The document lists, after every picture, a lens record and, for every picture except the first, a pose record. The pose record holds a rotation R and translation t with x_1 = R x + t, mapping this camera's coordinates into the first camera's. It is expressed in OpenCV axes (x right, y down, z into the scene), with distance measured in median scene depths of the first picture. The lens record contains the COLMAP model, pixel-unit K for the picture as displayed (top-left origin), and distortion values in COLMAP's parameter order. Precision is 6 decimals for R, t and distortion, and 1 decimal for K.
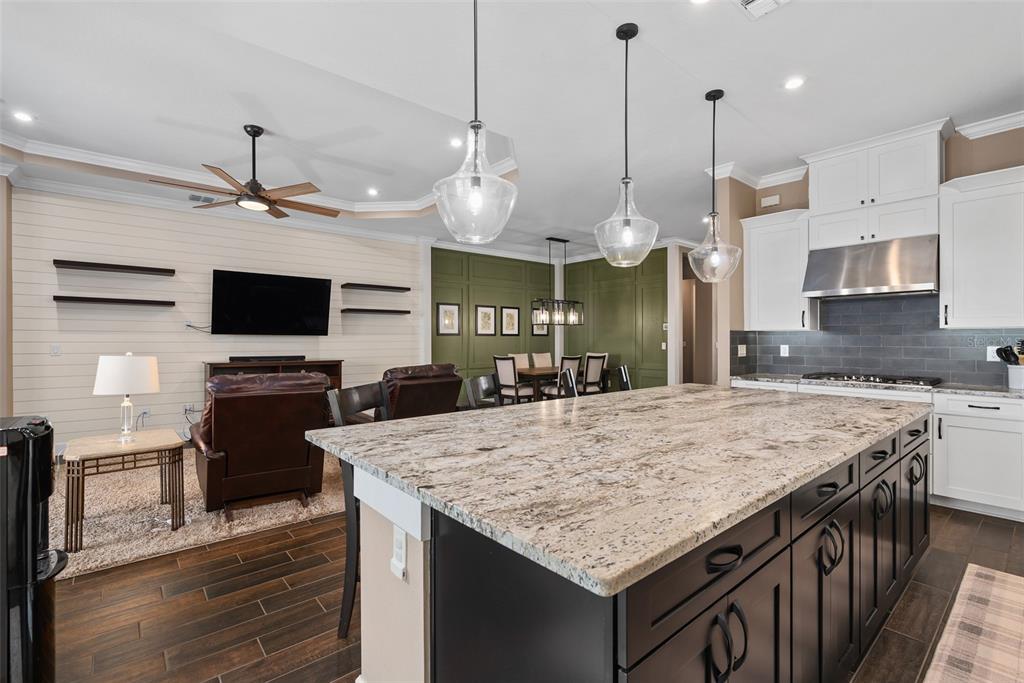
lens RADIAL K [[473.8, 0, 517.3], [0, 473.8, 343.3], [0, 0, 1]] dist [-0.010313, 0.000345]
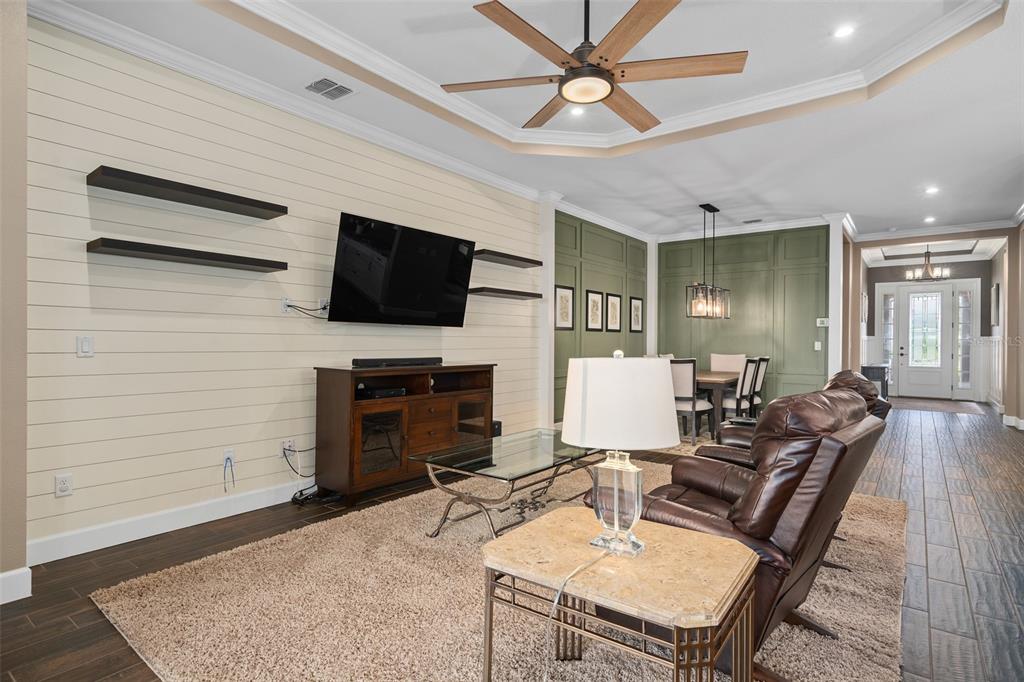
lens RADIAL K [[527.3, 0, 513.5], [0, 527.3, 343.4], [0, 0, 1]] dist [-0.015735, 0.000182]
pose [[0.980501, 0.005209, 0.196447, -0.390746], [-0.004990, 0.999986, -0.001607, 0.006039], [-0.196453, 0.000596, 0.980513, 0.217025]]
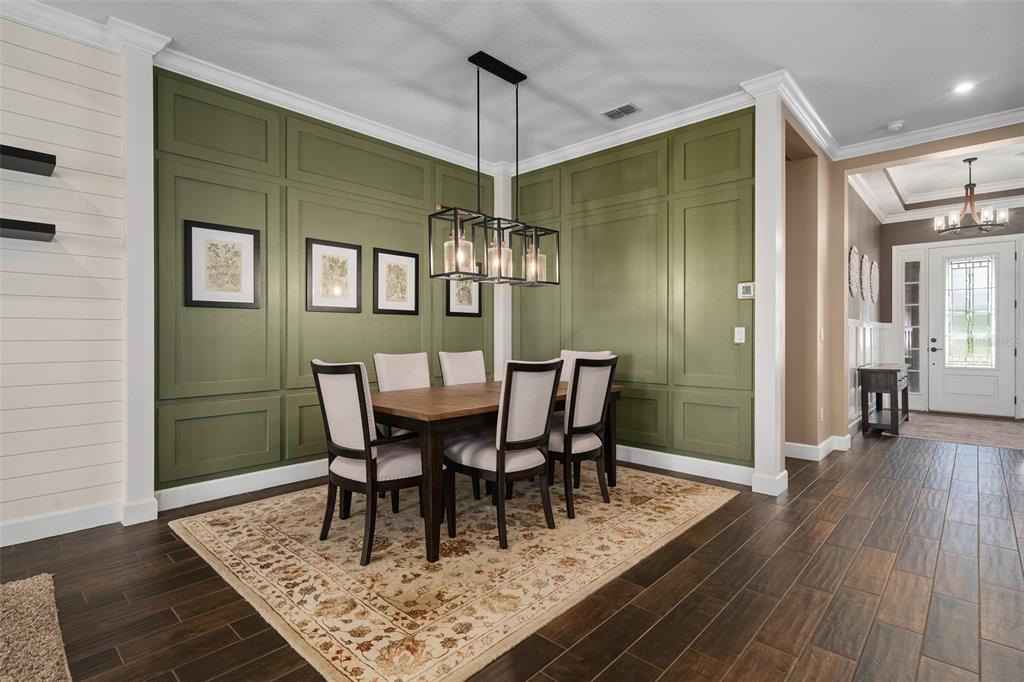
lens RADIAL K [[499.4, 0, 513.9], [0, 499.4, 339.6], [0, 0, 1]] dist [-0.004407, -0.000522]
pose [[0.994231, 0.000504, 0.107257, 0.052887], [-0.000522, 1.000000, 0.000139, 0.010496], [-0.107257, -0.000194, 0.994231, 0.571371]]
